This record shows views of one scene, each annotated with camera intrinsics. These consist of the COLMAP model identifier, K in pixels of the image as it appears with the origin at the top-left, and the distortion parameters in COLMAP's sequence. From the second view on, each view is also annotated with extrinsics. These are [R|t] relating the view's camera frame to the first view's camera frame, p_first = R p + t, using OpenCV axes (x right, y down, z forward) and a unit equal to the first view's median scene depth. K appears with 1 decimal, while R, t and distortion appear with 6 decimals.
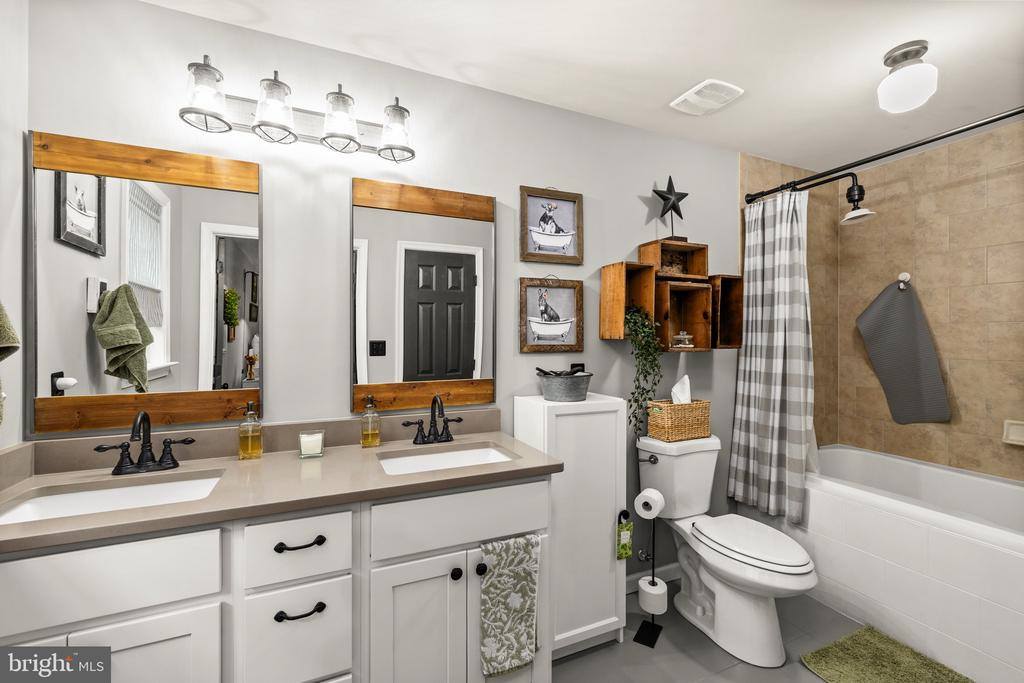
lens RADIAL K [[438.3, 0, 510.6], [0, 438.3, 338.9], [0, 0, 1]] dist [0.004295, -0.000464]
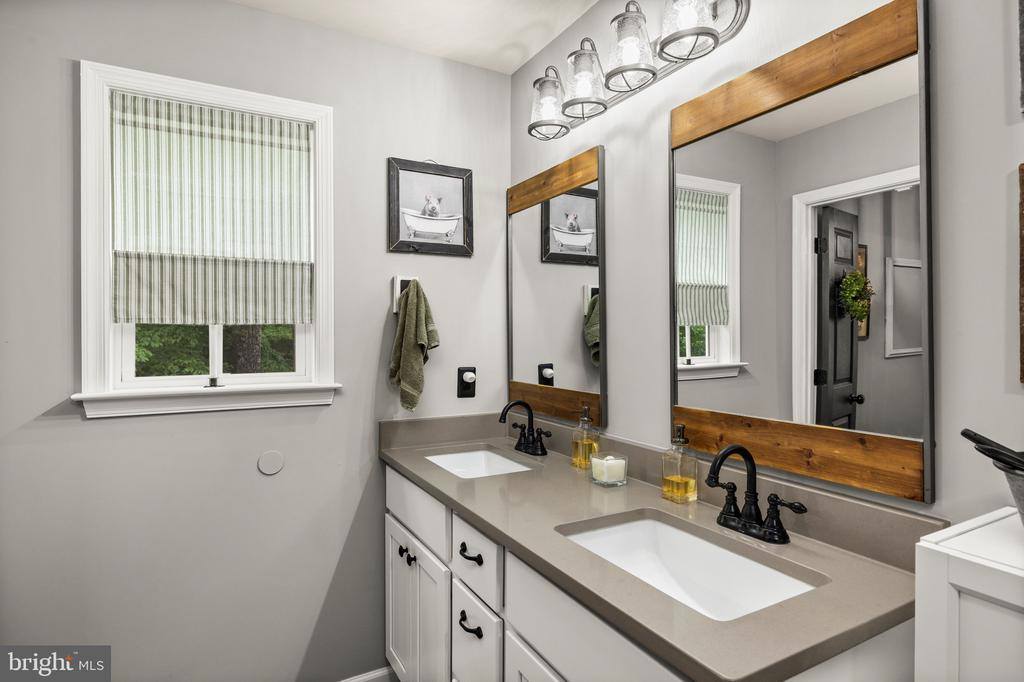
lens RADIAL K [[535.2, 0, 508.0], [0, 535.2, 341.6], [0, 0, 1]] dist [-0.013305, 0.000513]
pose [[0.084957, 0.011973, -0.996313, 0.469393], [0.001325, 0.999926, 0.012129, -0.008459], [0.996384, -0.002350, 0.084935, 0.661008]]
